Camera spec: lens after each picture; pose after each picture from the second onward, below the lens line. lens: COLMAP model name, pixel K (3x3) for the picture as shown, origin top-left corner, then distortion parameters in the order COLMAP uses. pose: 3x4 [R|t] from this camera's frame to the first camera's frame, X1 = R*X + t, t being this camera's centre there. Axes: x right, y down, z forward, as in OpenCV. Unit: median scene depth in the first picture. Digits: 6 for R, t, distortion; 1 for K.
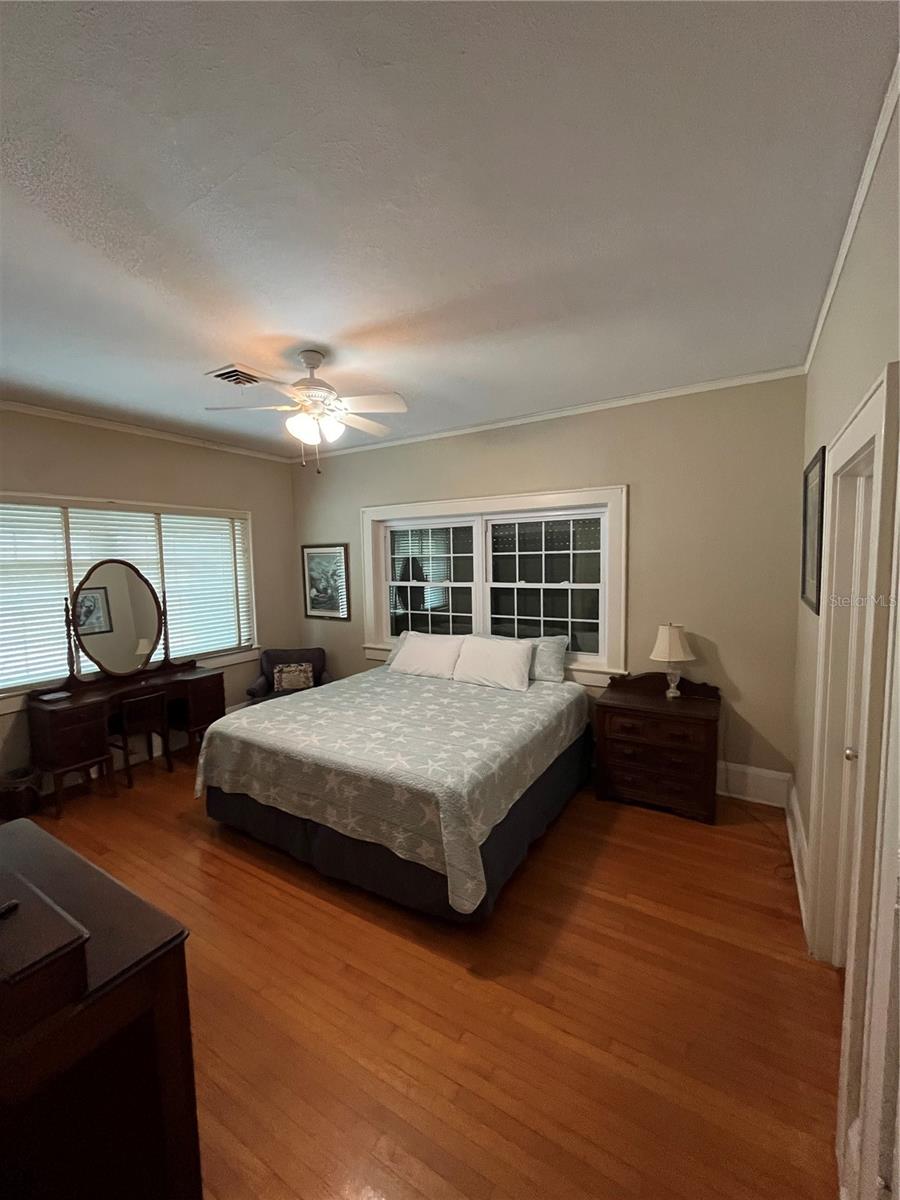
lens RADIAL K [[484.8, 0, 447.6], [0, 484.8, 601.4], [0, 0, 1]] dist [-0.003079, -0.000334]
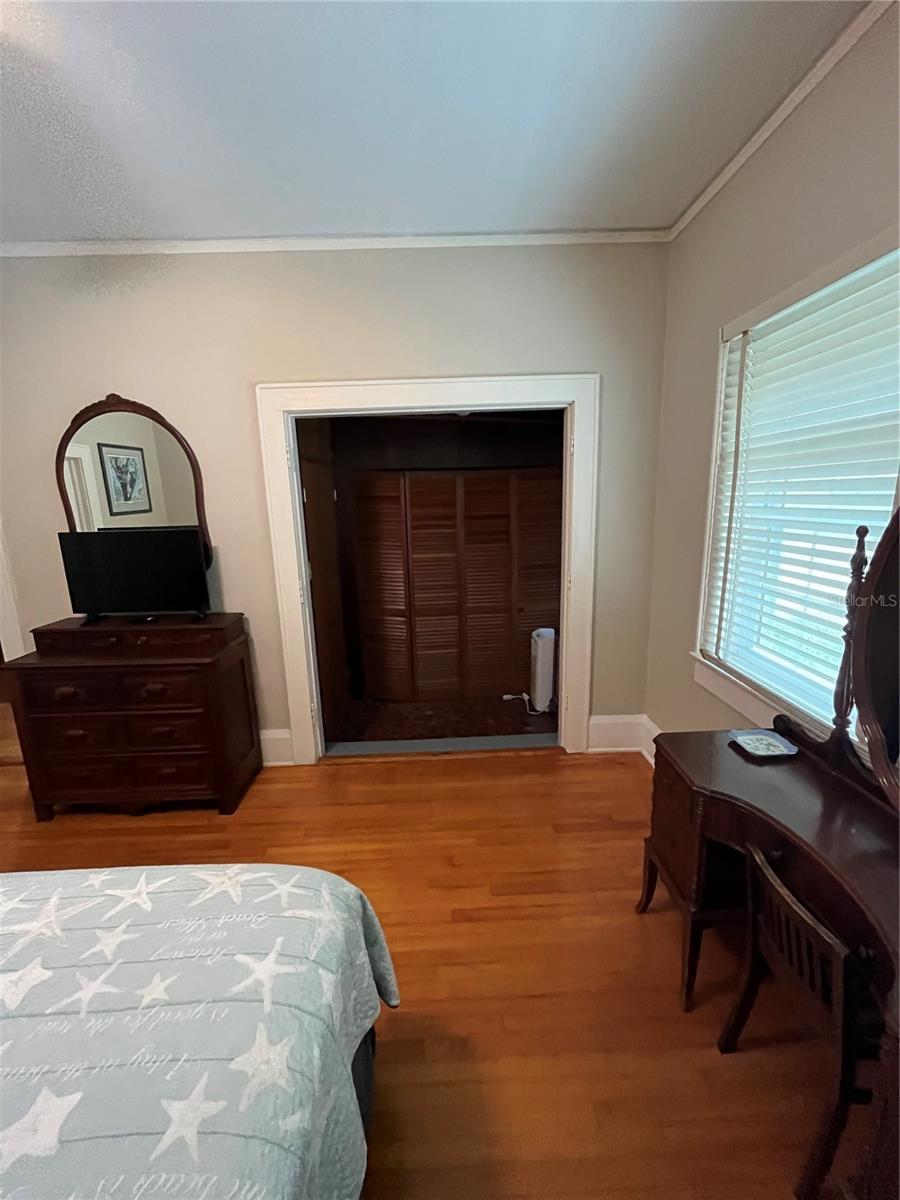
lens RADIAL K [[484.8, 0, 444.8], [0, 484.8, 599.6], [0, 0, 1]] dist [-0.003079, -0.000334]
pose [[-0.835152, 0.154951, -0.527741, -0.336219], [-0.004902, 0.957362, 0.288850, -0.056358], [0.549997, 0.243821, -0.798783, 1.120648]]
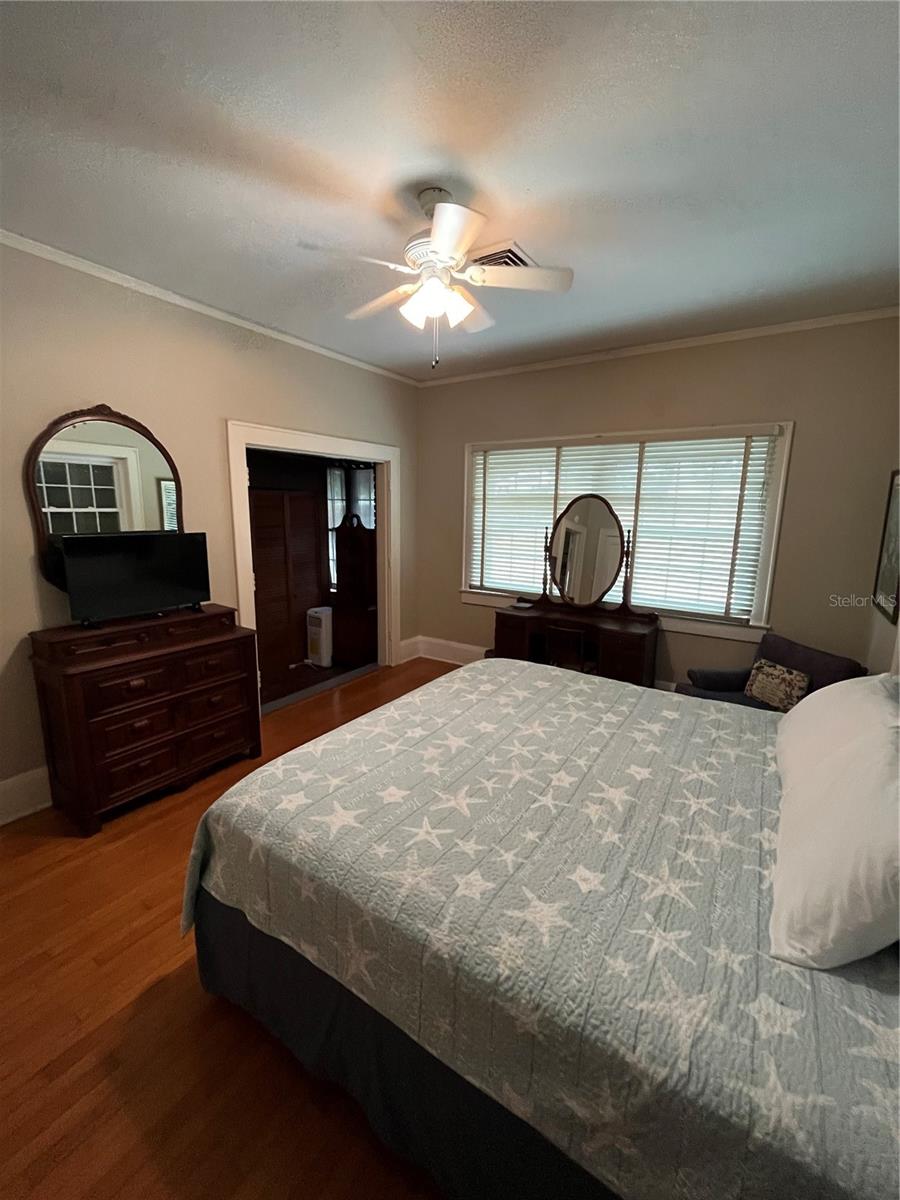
lens RADIAL K [[484.8, 0, 451.0], [0, 484.8, 598.4], [0, 0, 1]] dist [-0.003079, -0.000334]
pose [[-0.029109, 0.202022, -0.978948, 0.398251], [-0.103063, 0.973537, 0.203970, -0.054501], [0.994249, 0.106831, -0.007517, 0.792327]]
